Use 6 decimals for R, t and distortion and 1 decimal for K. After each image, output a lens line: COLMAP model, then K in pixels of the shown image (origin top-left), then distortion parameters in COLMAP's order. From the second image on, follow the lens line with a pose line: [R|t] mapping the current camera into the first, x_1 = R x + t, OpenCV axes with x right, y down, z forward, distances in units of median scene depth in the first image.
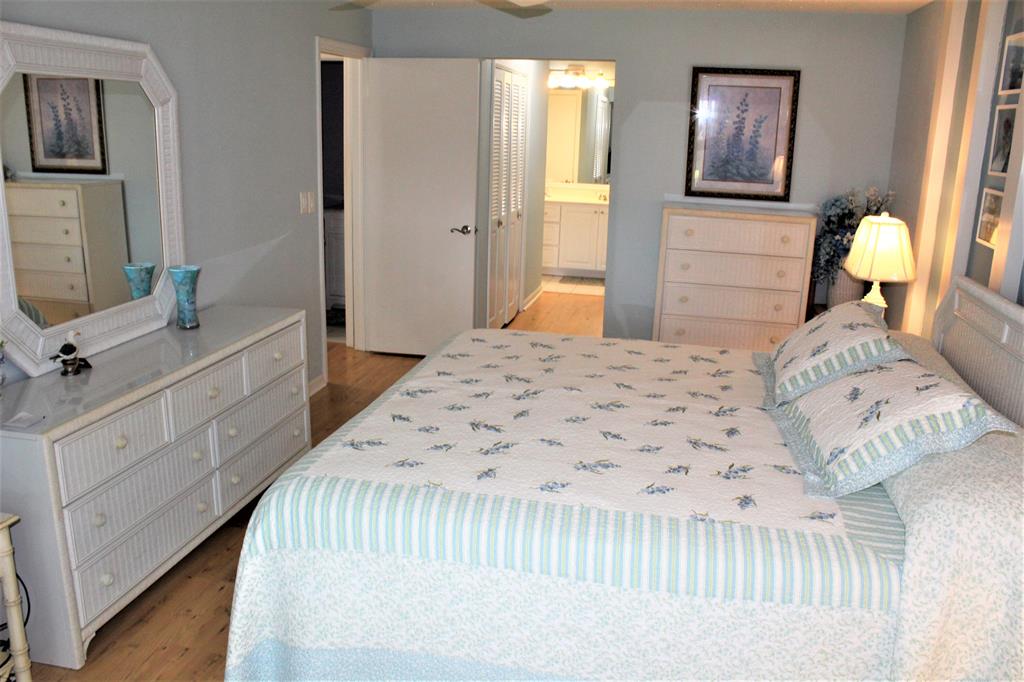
lens RADIAL K [[860.8, 0, 512.0], [0, 860.8, 341.0], [0, 0, 1]] dist [-0.147753, 0.127163]
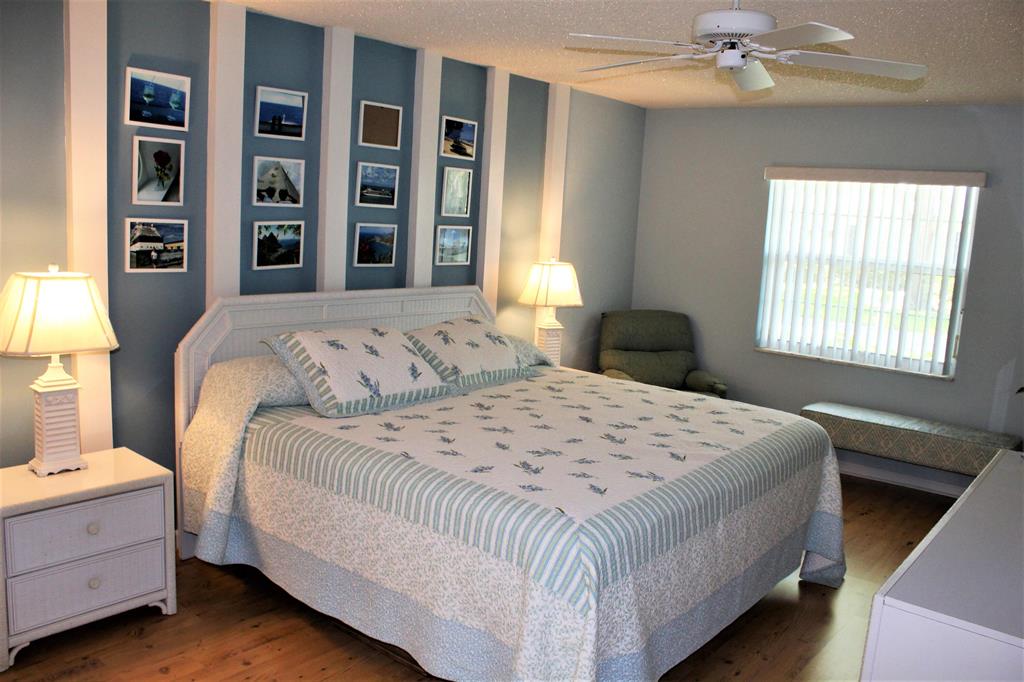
lens RADIAL K [[860.8, 0, 512.0], [0, 860.8, 341.0], [0, 0, 1]] dist [-0.147753, 0.127163]
pose [[-0.884838, -0.149967, 0.441104, -0.293165], [0.036338, 0.921679, 0.386248, -0.424919], [-0.464480, 0.357795, -0.810087, 1.679047]]
